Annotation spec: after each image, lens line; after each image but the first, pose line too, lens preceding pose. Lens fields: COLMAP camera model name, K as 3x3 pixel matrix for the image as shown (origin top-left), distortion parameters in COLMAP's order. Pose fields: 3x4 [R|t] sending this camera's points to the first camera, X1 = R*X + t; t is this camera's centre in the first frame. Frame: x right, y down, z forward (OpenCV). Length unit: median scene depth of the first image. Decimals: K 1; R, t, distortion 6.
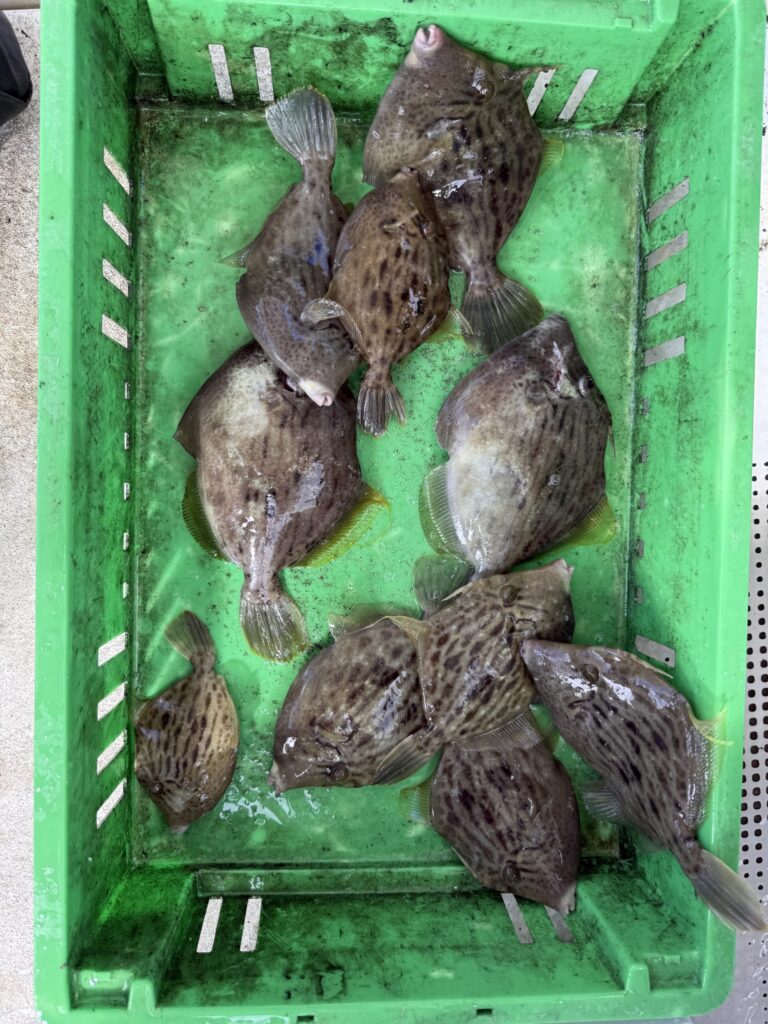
lens RADIAL K [[723.1, 0, 381.8], [0, 723.1, 516.9], [0, 0, 1]] dist [-0.059968, 0.000994]
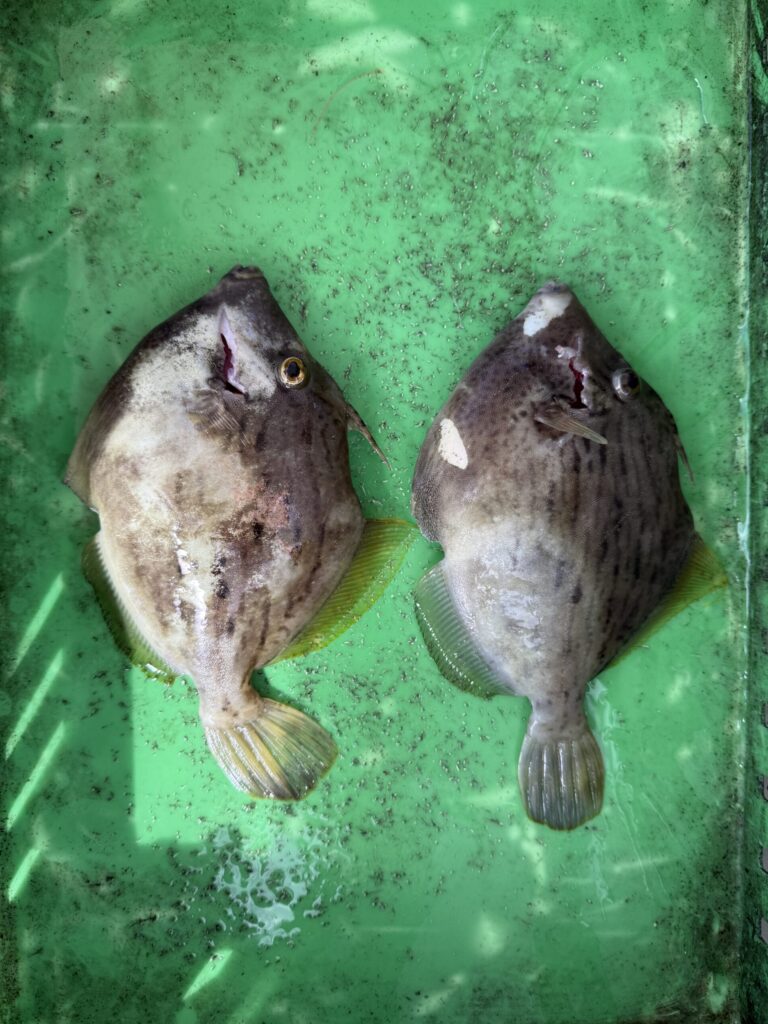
lens RADIAL K [[723.1, 0, 379.0], [0, 723.1, 509.5], [0, 0, 1]] dist [-0.059968, 0.000994]
pose [[0.999349, -0.022617, -0.028110, 0.035767], [0.022077, 0.999568, -0.019379, -0.004078], [0.028537, 0.018746, 0.999417, 0.400359]]
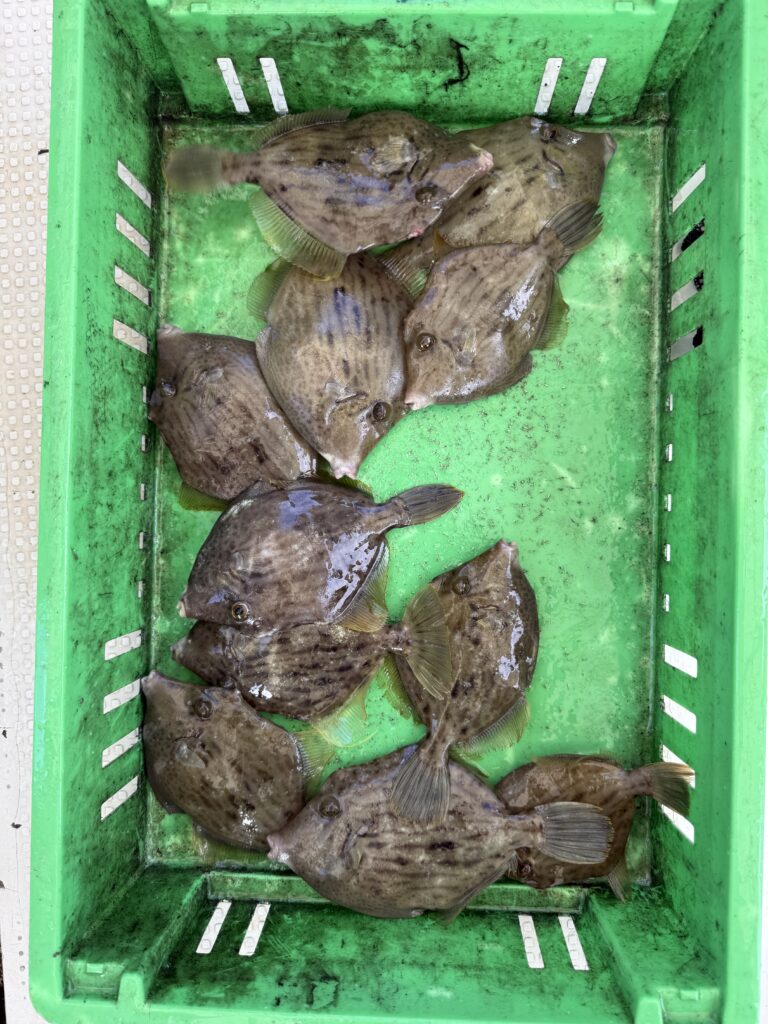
lens RADIAL K [[723.1, 0, 389.4], [0, 723.1, 513.7], [0, 0, 1]] dist [-0.059968, 0.000994]
pose [[0.993644, 0.001591, -0.112561, 0.112818], [-0.005769, 0.999306, -0.036795, 0.032013], [0.112425, 0.037210, 0.992963, 0.020198]]
